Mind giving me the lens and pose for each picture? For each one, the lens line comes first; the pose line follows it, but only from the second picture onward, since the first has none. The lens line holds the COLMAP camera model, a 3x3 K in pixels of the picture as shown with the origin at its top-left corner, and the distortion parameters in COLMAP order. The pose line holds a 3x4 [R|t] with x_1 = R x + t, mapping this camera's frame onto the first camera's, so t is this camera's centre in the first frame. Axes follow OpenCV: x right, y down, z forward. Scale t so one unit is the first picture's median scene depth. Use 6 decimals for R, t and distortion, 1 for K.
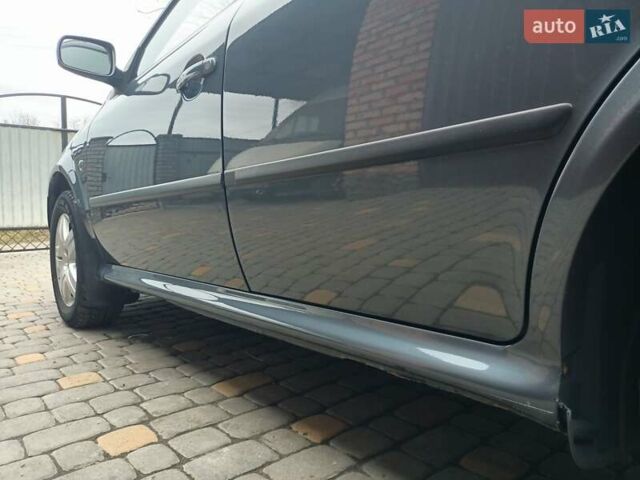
lens RADIAL K [[477.5, 0, 318.5], [0, 477.5, 236.8], [0, 0, 1]] dist [0.021058, -0.024464]
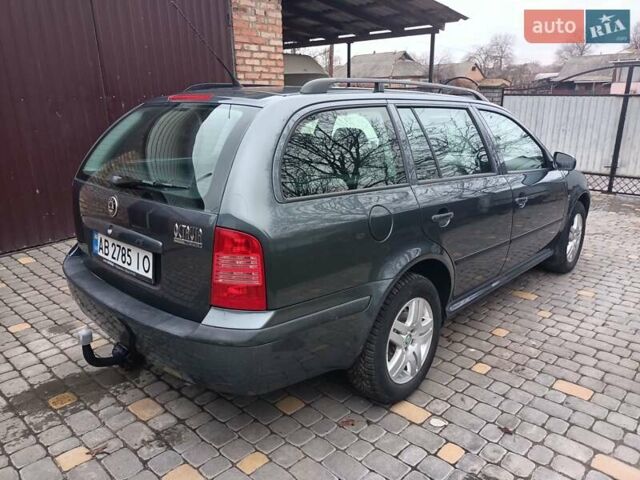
lens RADIAL K [[477.5, 0, 320.7], [0, 477.5, 237.5], [0, 0, 1]] dist [0.021058, -0.024464]
pose [[0.127835, 0.285389, -0.949848, 2.967932], [-0.073229, 0.957808, 0.277925, -0.773537], [0.989088, 0.034028, 0.143340, 0.417472]]
